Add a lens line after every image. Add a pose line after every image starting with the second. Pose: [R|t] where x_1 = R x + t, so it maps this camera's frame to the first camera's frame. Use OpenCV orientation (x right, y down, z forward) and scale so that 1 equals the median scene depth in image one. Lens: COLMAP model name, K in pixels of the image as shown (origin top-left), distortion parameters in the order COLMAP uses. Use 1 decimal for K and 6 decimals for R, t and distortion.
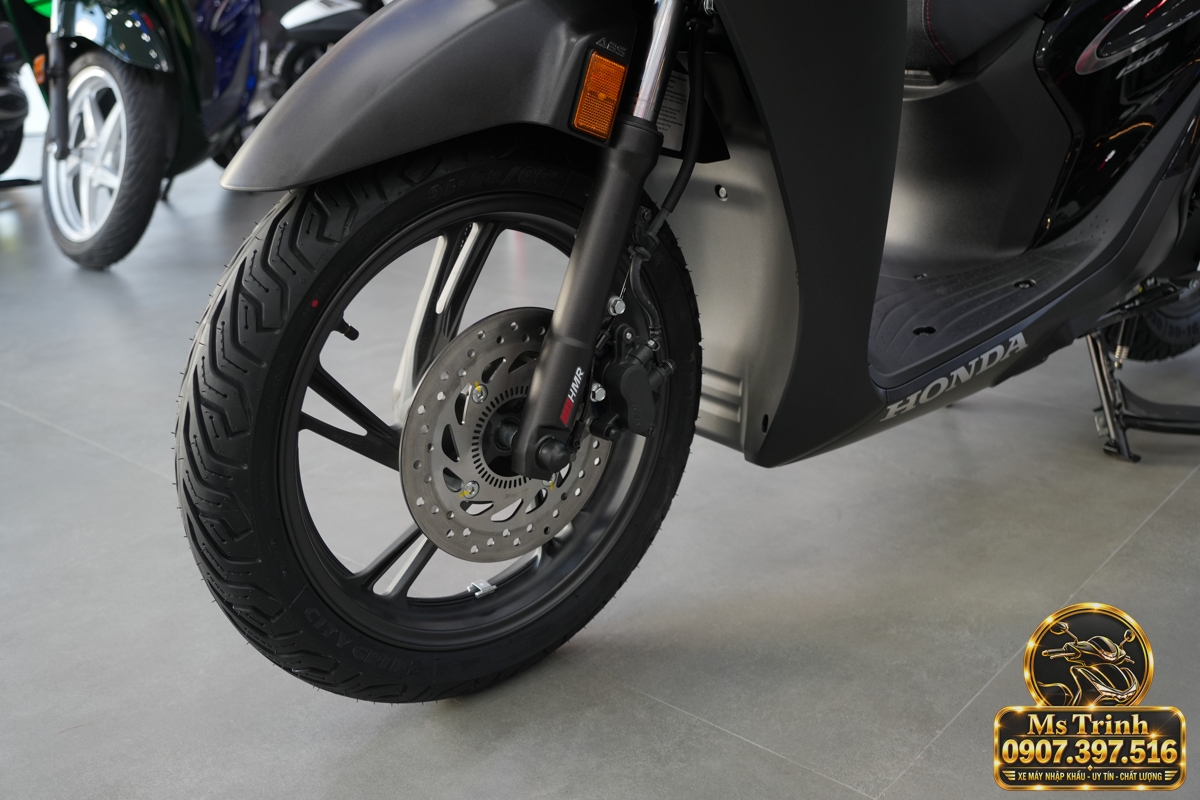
lens RADIAL K [[1189.6, 0, 600.0], [0, 1189.6, 400.0], [0, 0, 1]] dist [-0.004296, 0.014250]
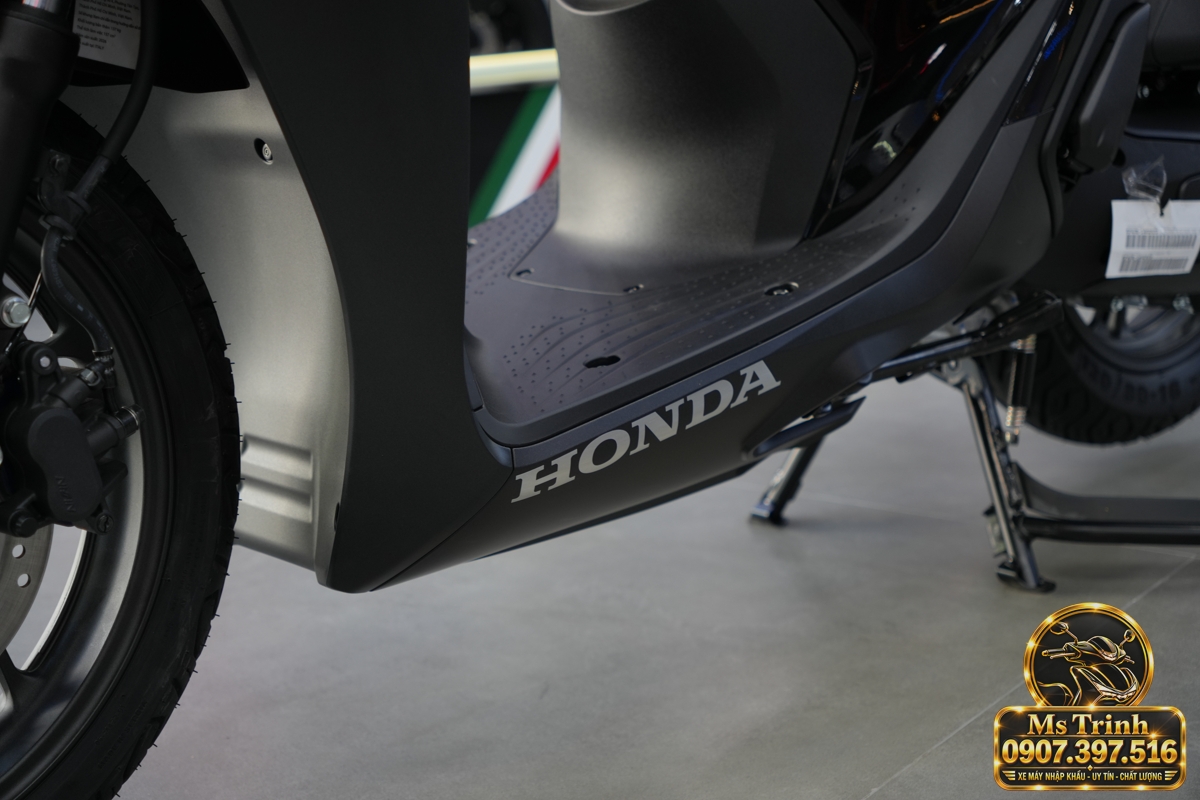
lens RADIAL K [[1951.5, 0, 598.2], [0, 1951.5, 404.2], [0, 0, 1]] dist [-0.008138, 0.080468]
pose [[0.998073, -0.034645, 0.051473, 0.212922], [0.040429, 0.992433, -0.115939, 0.079513], [-0.047067, 0.117796, 0.991922, -0.003922]]
